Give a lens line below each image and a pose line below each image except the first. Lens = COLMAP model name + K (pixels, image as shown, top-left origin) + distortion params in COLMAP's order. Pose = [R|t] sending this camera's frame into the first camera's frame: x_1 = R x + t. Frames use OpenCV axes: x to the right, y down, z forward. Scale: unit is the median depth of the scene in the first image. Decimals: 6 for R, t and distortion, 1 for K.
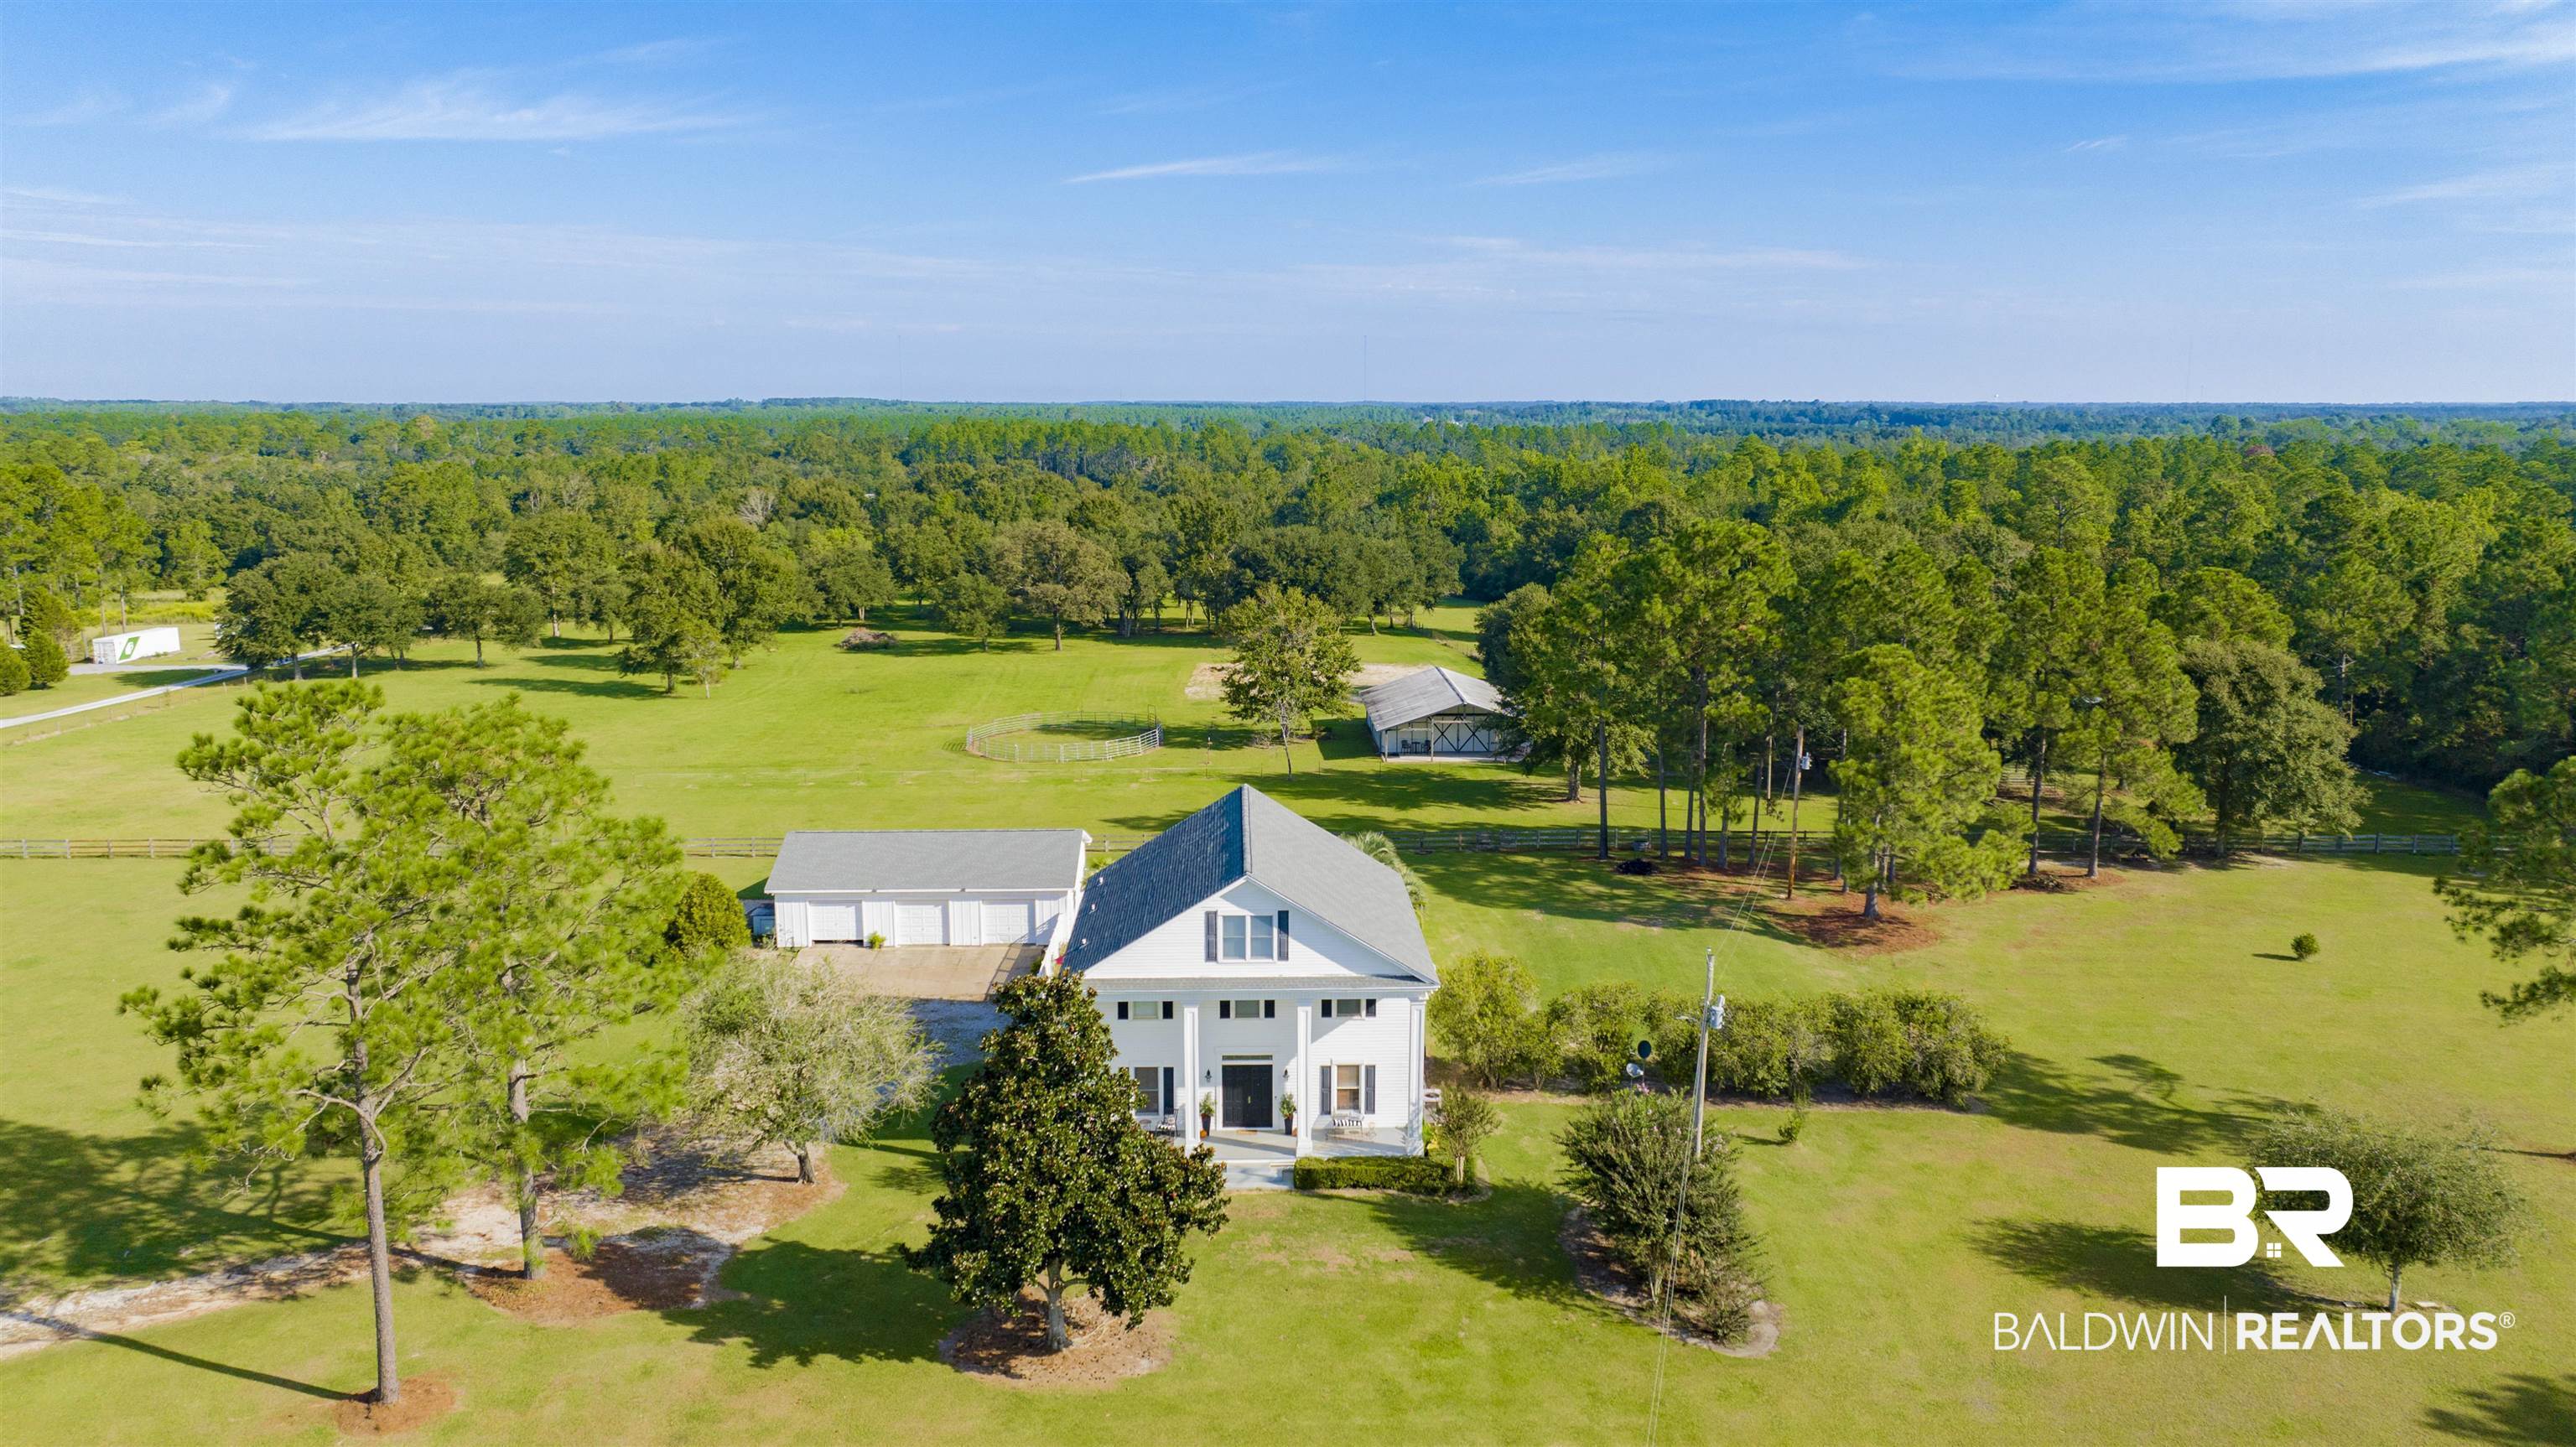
lens RADIAL K [[1822.8, 0, 1288.0], [0, 1822.8, 723.5], [0, 0, 1]] dist [-0.008992, -0.002572]
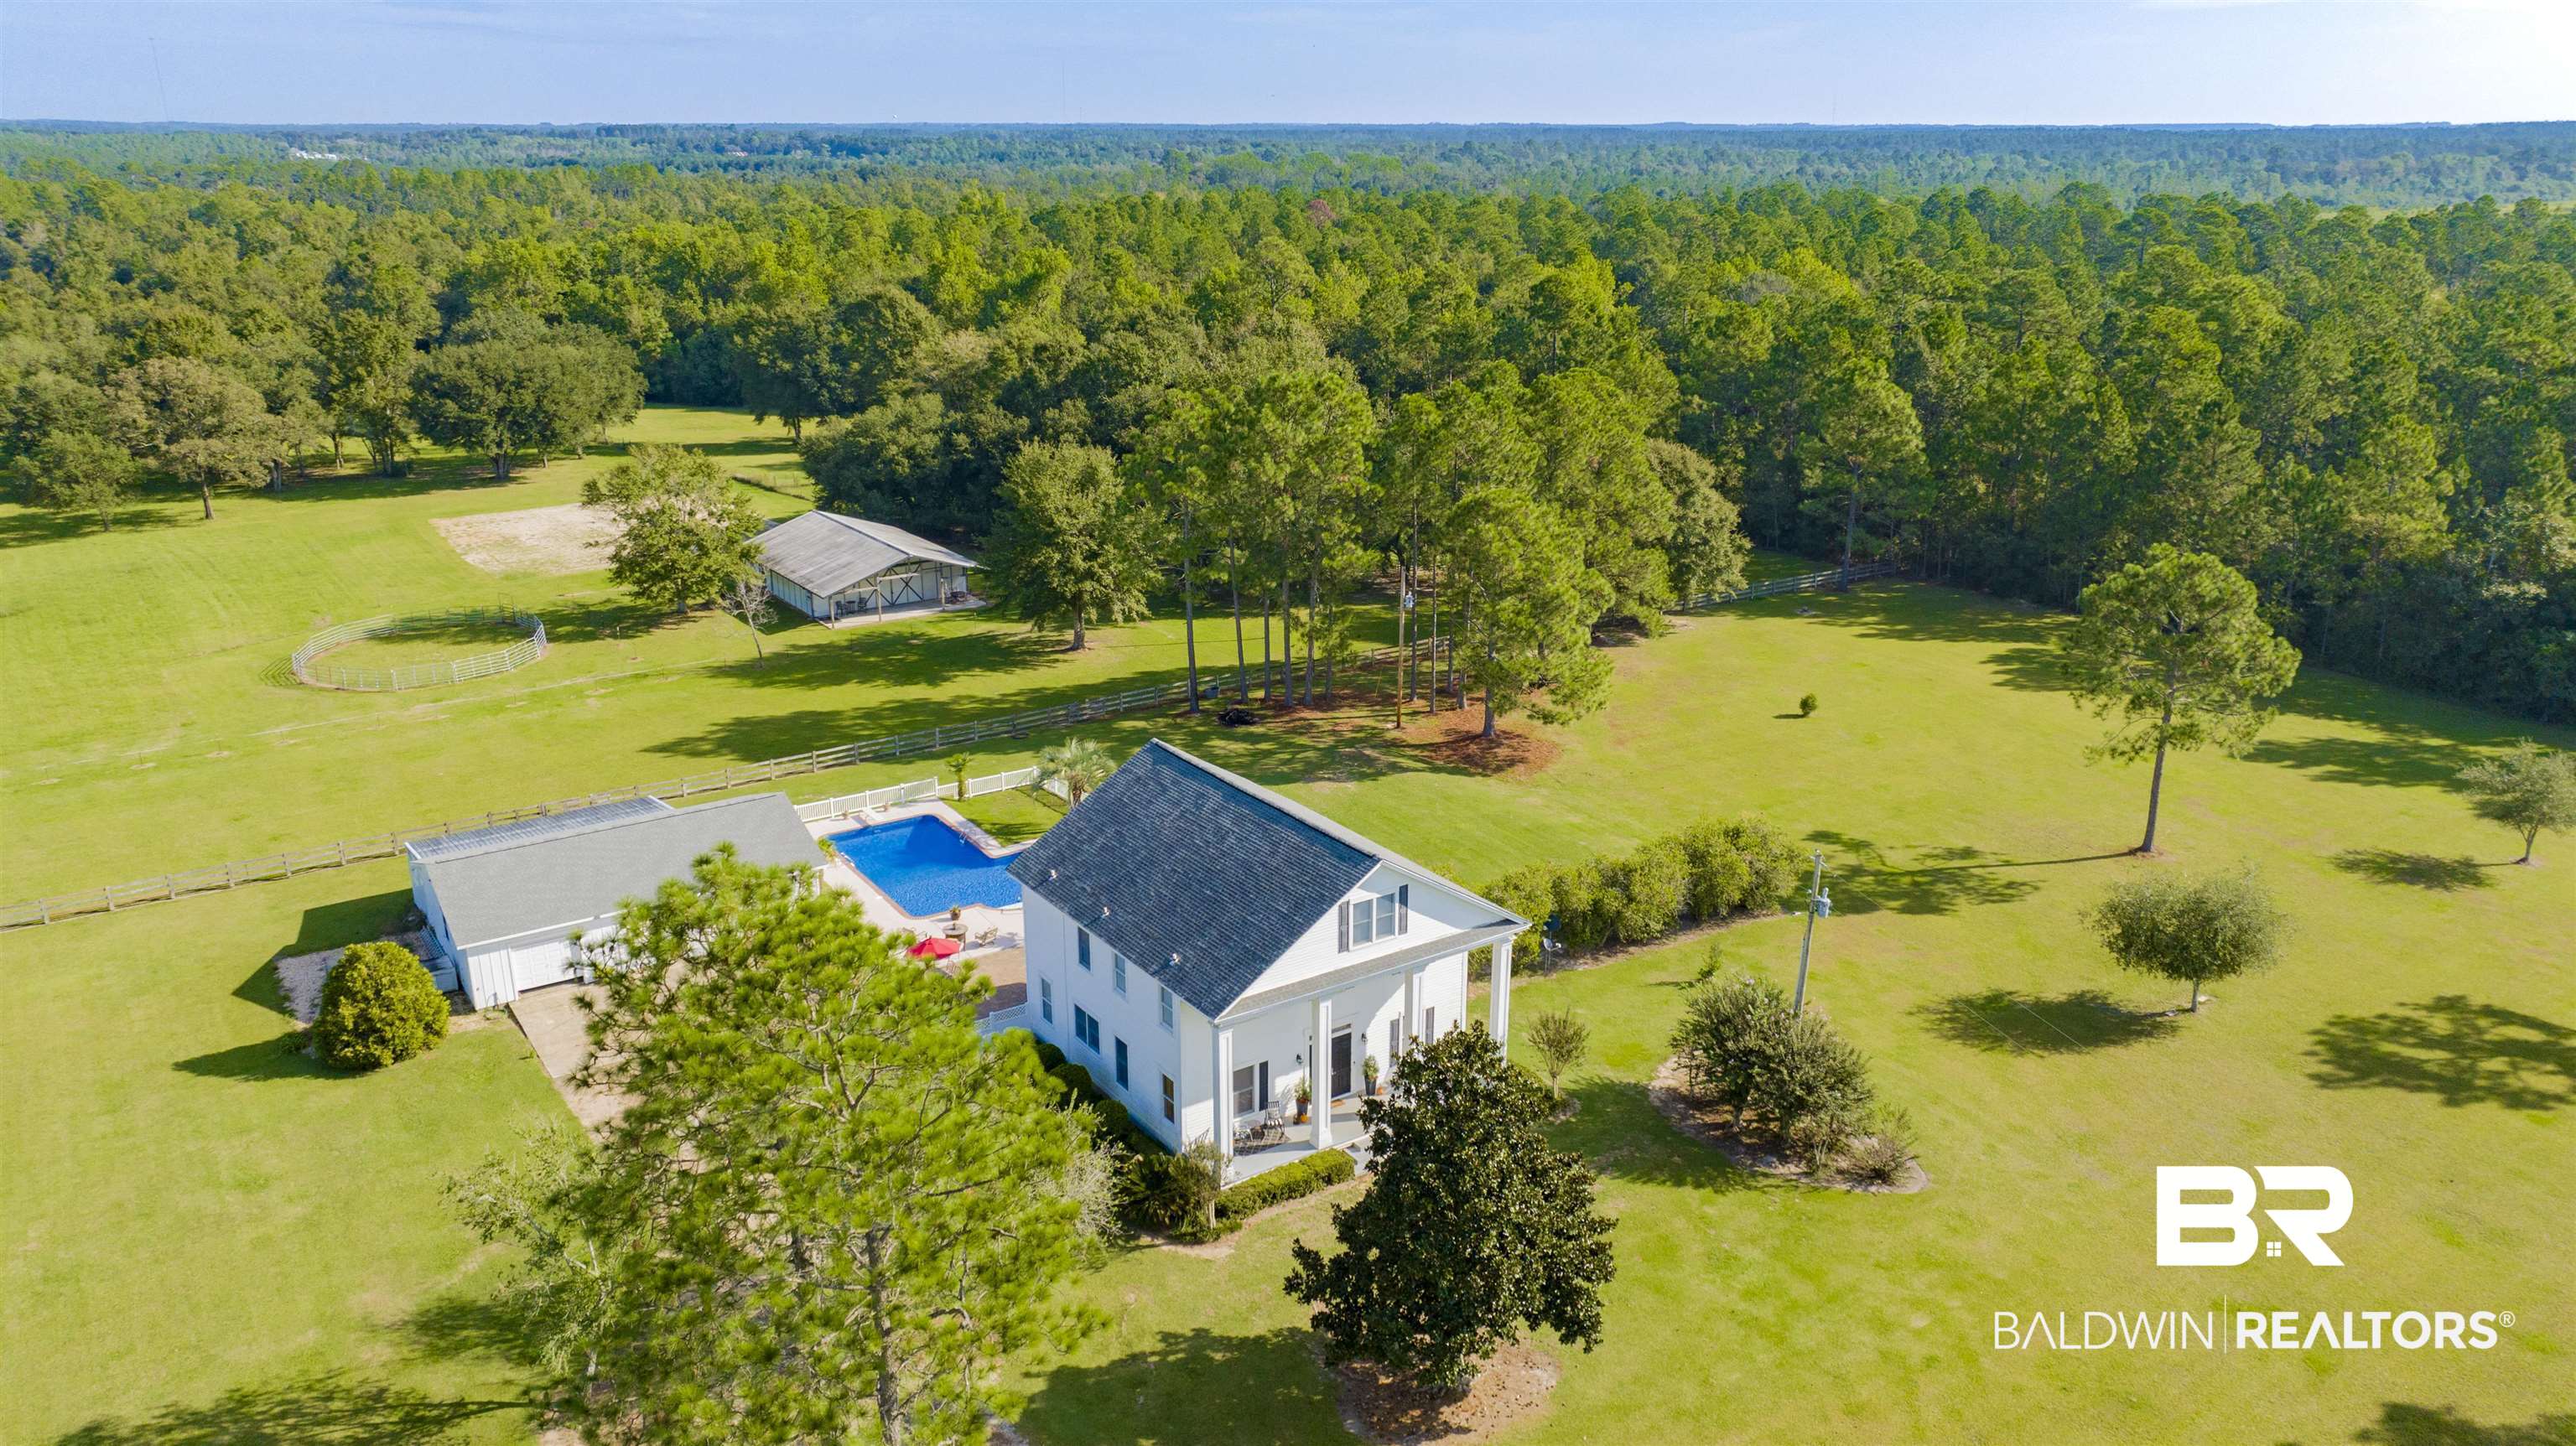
lens RADIAL K [[1802.7, 0, 1288.0], [0, 1802.7, 723.0], [0, 0, 1]] dist [0.001761, 0.003921]
pose [[0.847058, -0.169744, 0.503666, -0.340092], [0.095888, 0.980887, 0.169313, -0.098835], [-0.522779, -0.095123, 0.847145, 0.138451]]
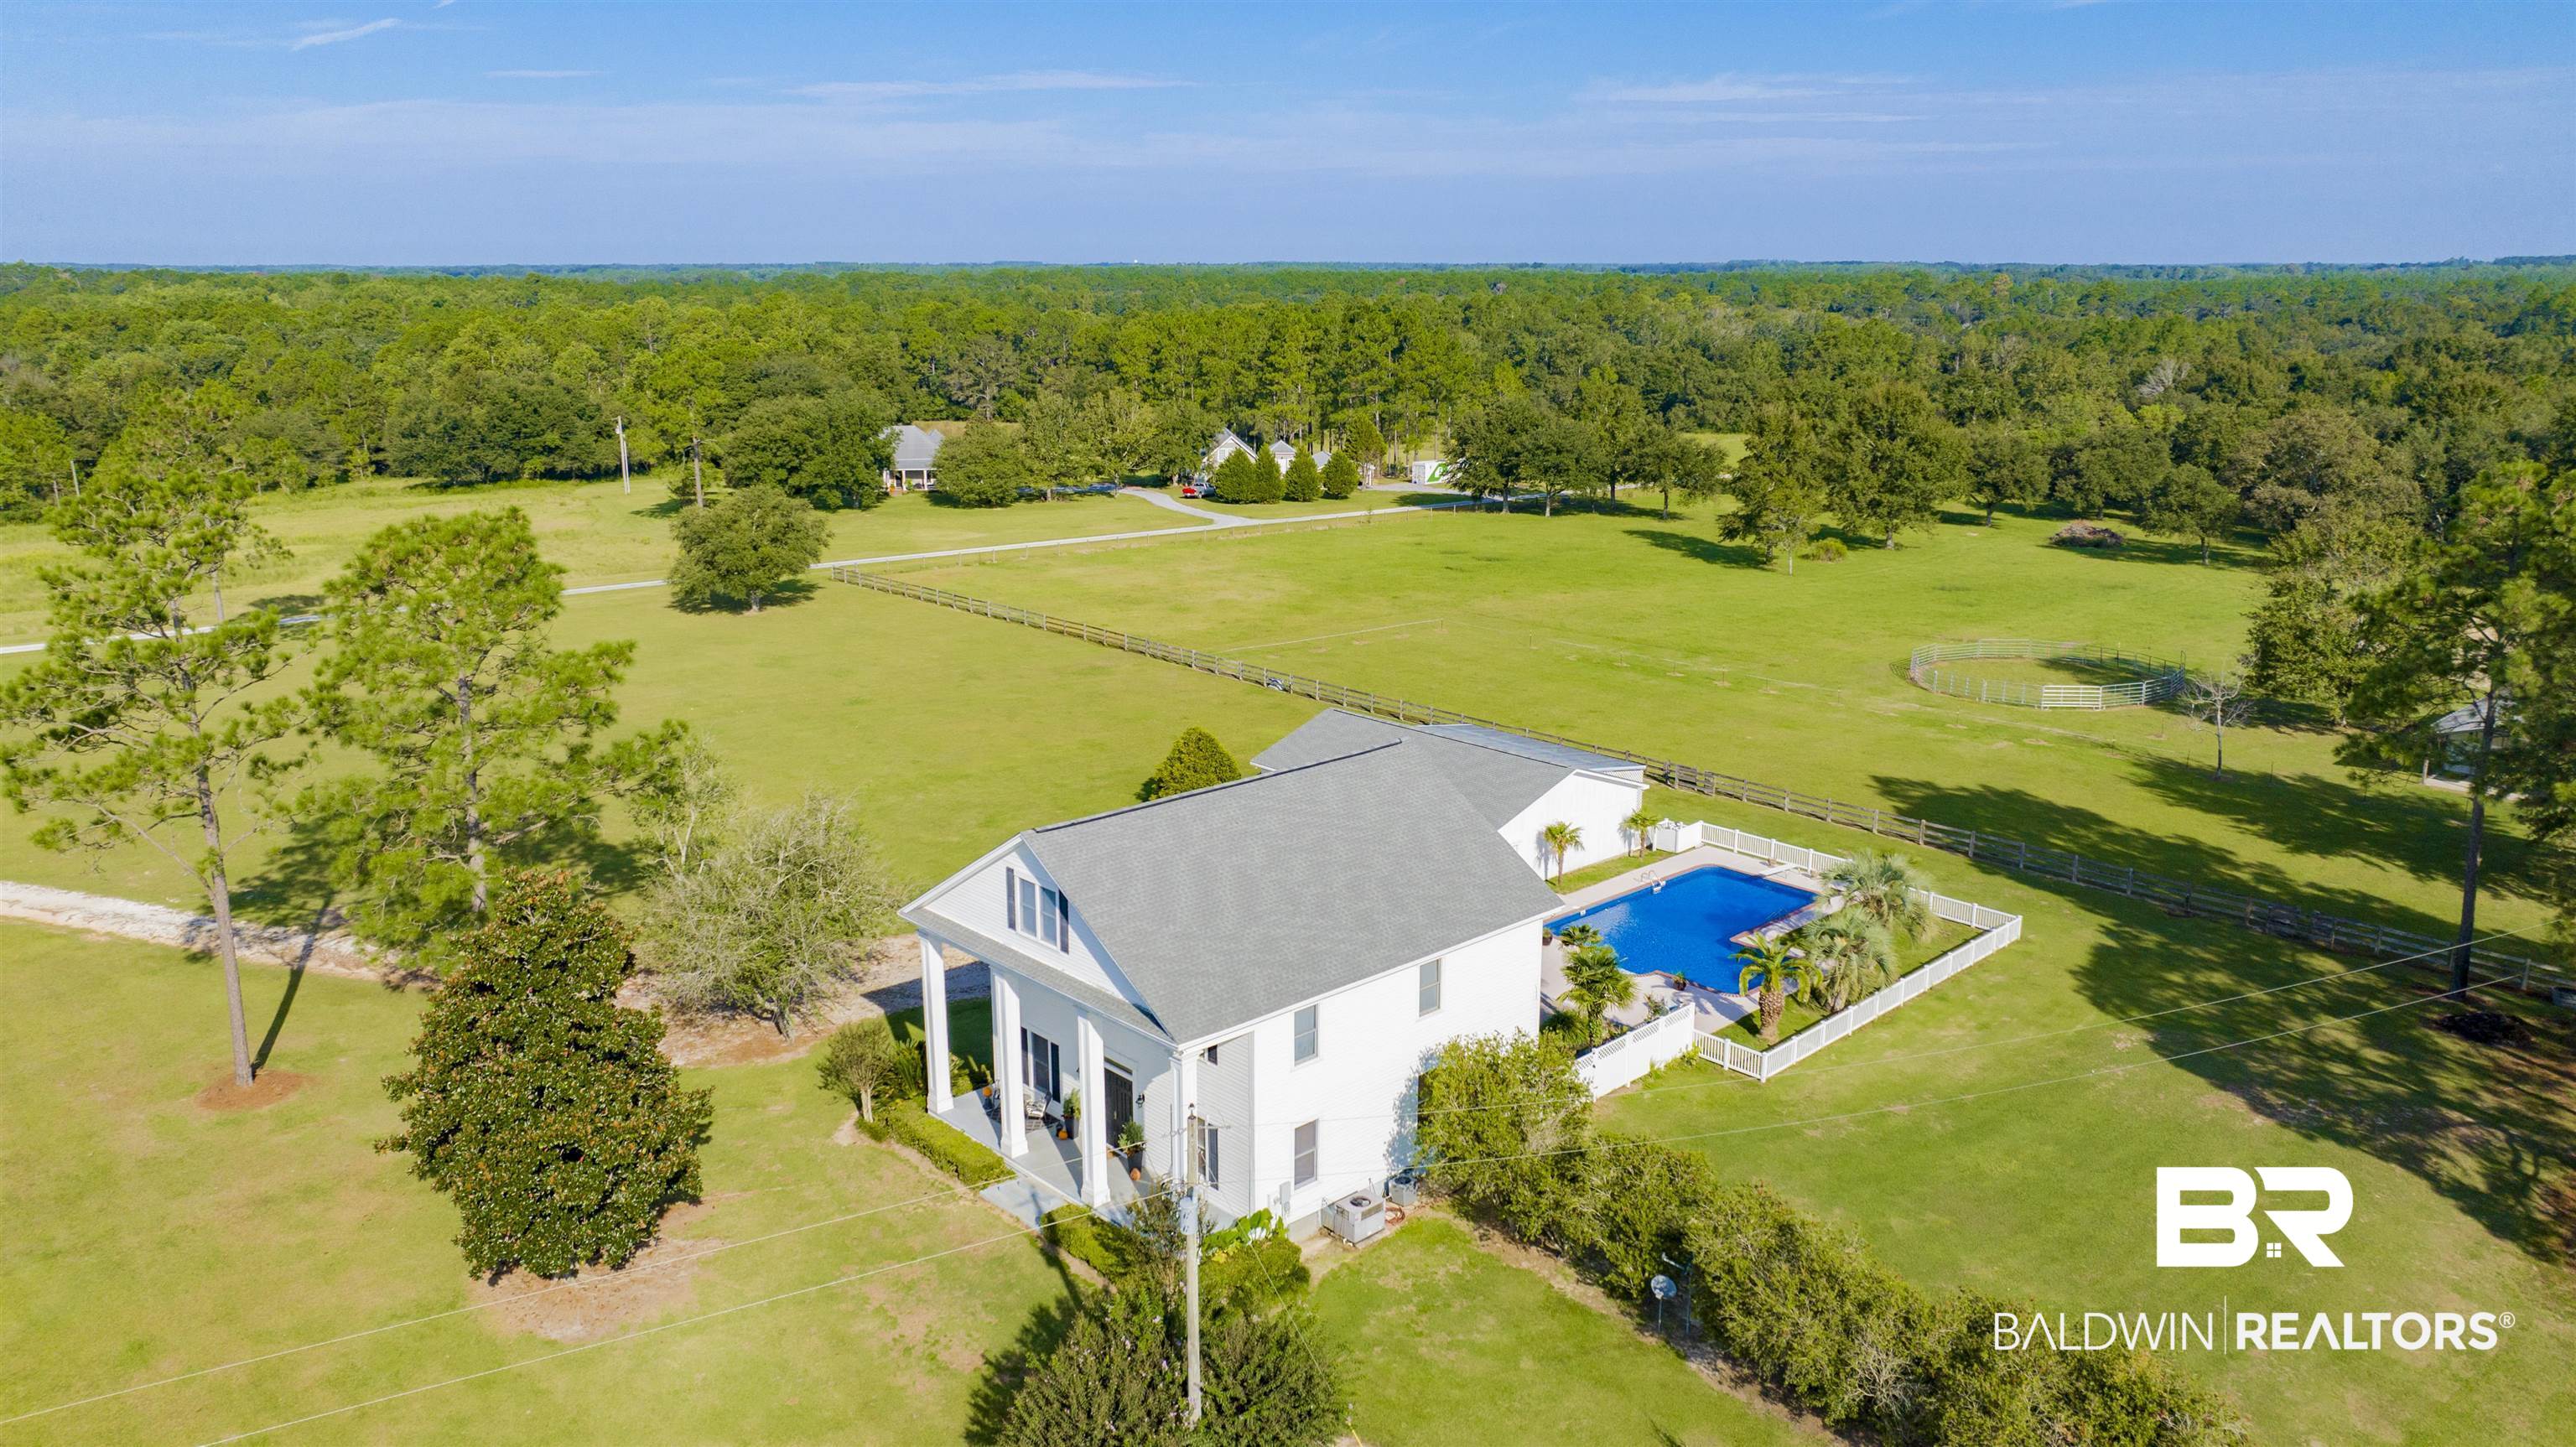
lens RADIAL K [[1822.8, 0, 1288.0], [0, 1822.8, 723.5], [0, 0, 1]] dist [-0.008992, -0.002572]
pose [[0.667119, 0.181953, -0.722388, 0.390528], [-0.128727, 0.983282, 0.128788, -0.050927], [0.733745, 0.007074, 0.679388, 0.346932]]
